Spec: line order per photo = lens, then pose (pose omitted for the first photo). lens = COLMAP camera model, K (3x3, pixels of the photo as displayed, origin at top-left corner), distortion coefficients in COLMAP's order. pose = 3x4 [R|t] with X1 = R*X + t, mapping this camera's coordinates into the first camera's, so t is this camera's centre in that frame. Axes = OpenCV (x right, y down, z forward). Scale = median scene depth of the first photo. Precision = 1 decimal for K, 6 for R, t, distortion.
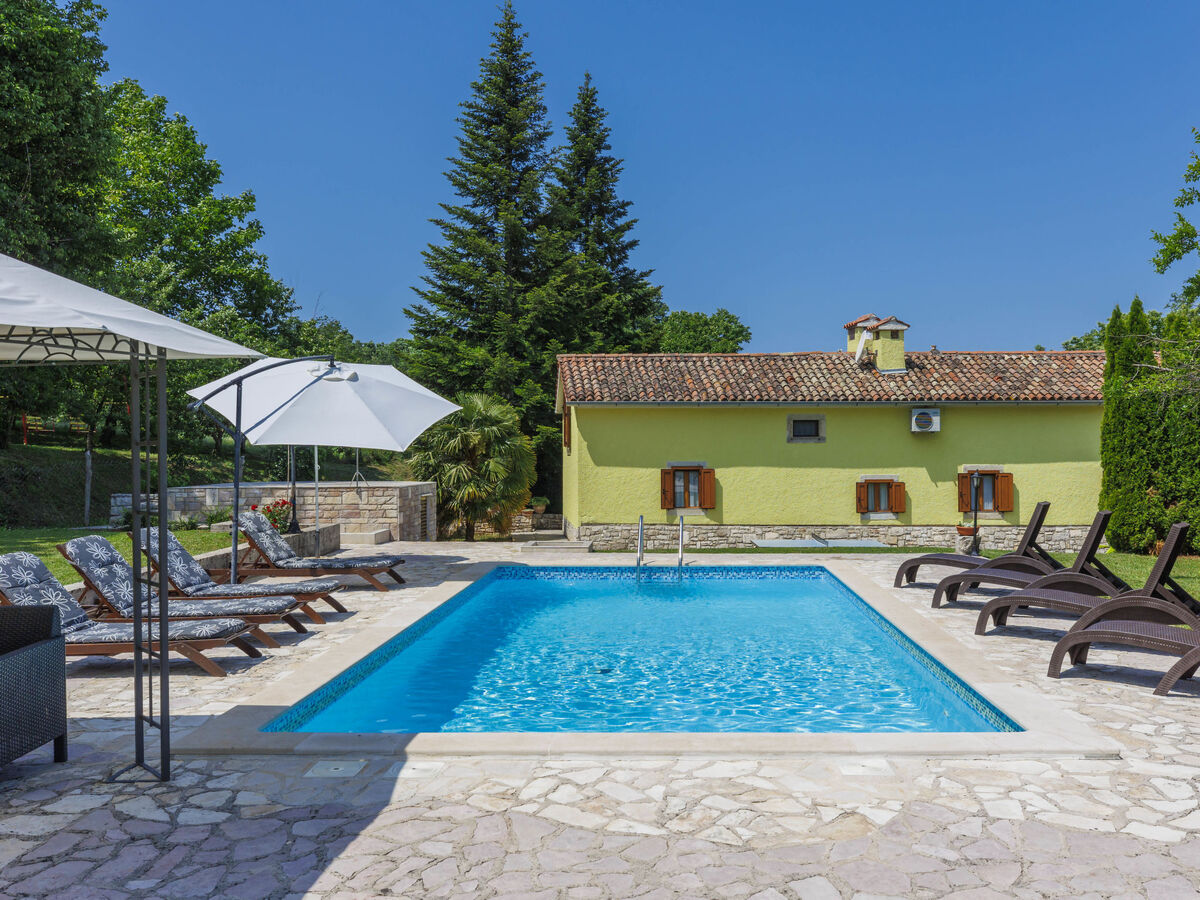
lens RADIAL K [[1137.7, 0, 668.3], [0, 1137.7, 434.3], [0, 0, 1]] dist [-0.001785, 0.003591]
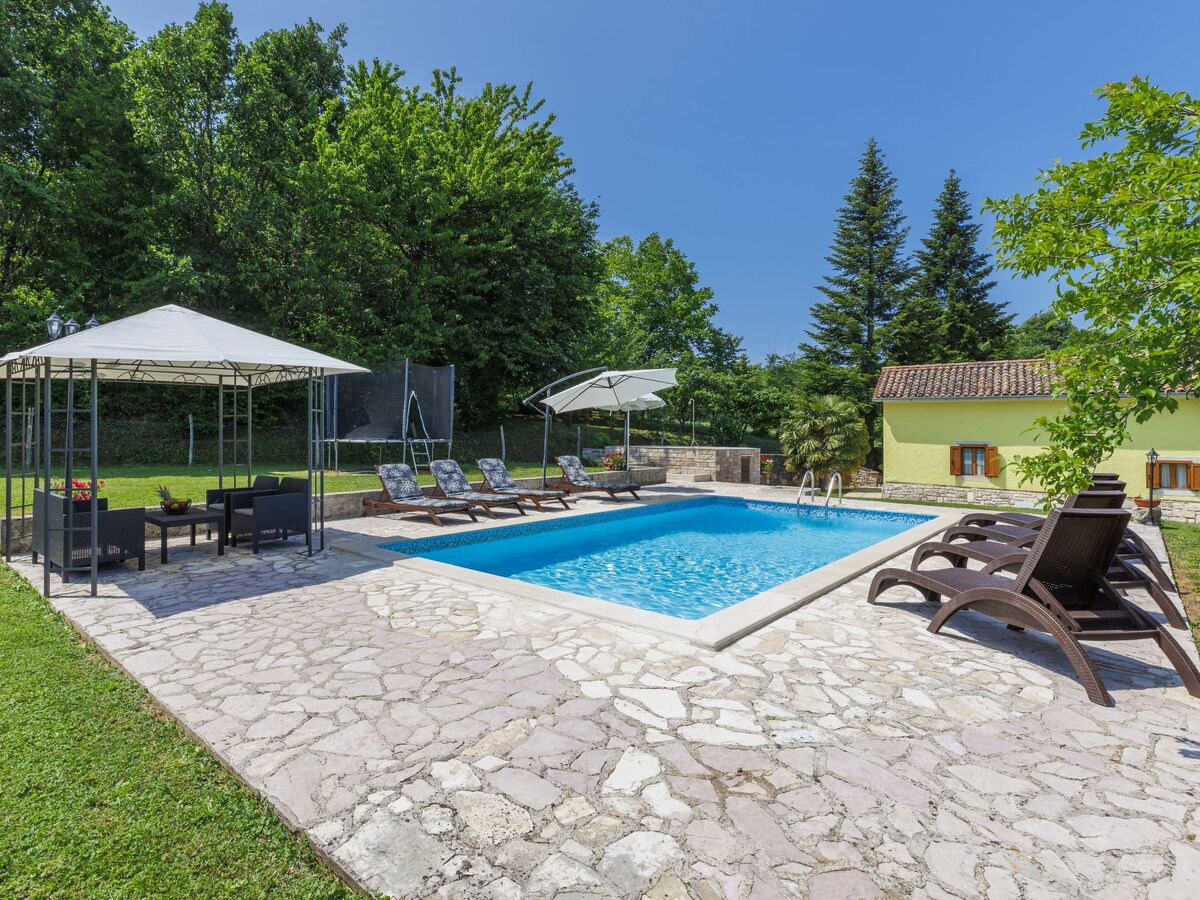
lens RADIAL K [[655.4, 0, 530.1], [0, 655.4, 421.1], [0, 0, 1]] dist [0.003055, 0.001202]
pose [[0.732770, 0.002792, -0.680471, 0.161203], [-0.007220, 0.999967, -0.003672, 0.006867], [0.680438, 0.007604, 0.732766, 0.068545]]
